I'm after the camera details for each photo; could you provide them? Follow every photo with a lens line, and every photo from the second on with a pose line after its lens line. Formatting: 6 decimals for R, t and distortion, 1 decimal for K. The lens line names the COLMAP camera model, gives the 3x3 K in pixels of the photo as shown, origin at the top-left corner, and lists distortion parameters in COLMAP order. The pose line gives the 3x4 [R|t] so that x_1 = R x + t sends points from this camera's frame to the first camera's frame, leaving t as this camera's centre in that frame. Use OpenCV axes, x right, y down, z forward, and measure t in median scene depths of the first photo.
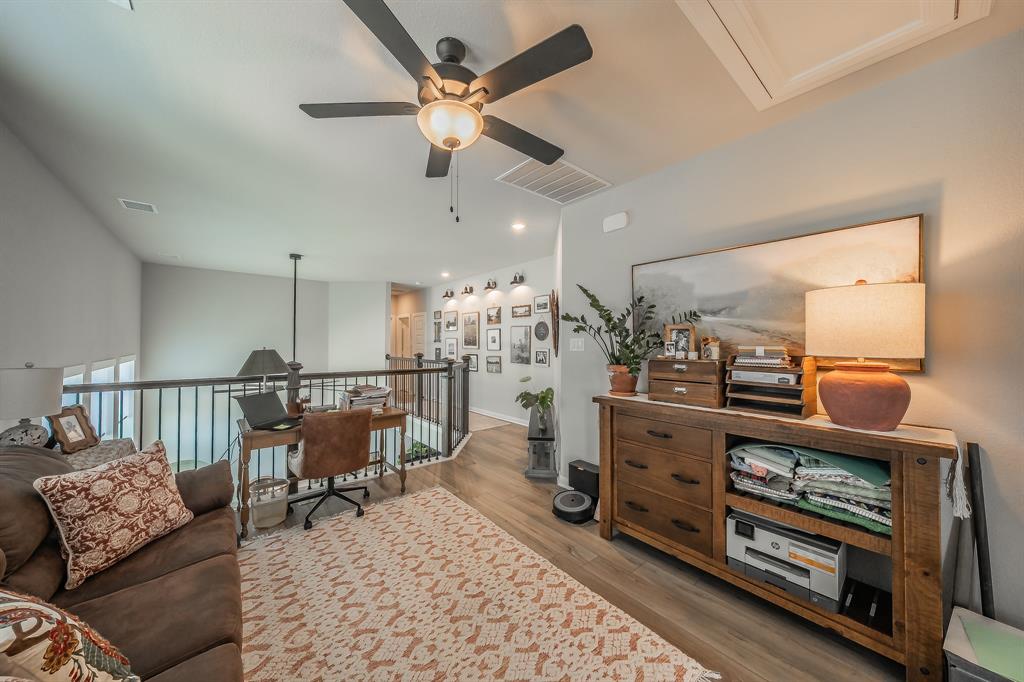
lens RADIAL K [[345.9, 0, 517.6], [0, 345.9, 335.7], [0, 0, 1]] dist [-0.002529, 0.000022]
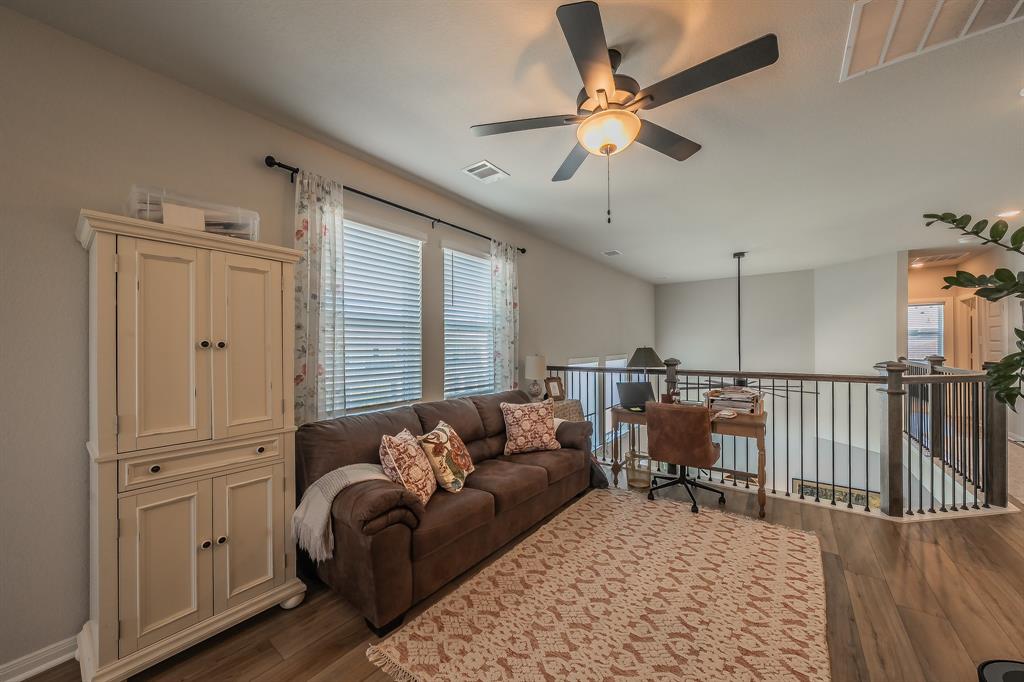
lens RADIAL K [[366.5, 0, 512.0], [0, 366.5, 341.0], [0, 0, 1]] dist [-0.000030, -0.000022]
pose [[0.226149, -0.017745, -0.973931, 0.492656], [0.031412, 0.999447, -0.010916, 0.018253], [0.973586, -0.028125, 0.226581, 0.264650]]
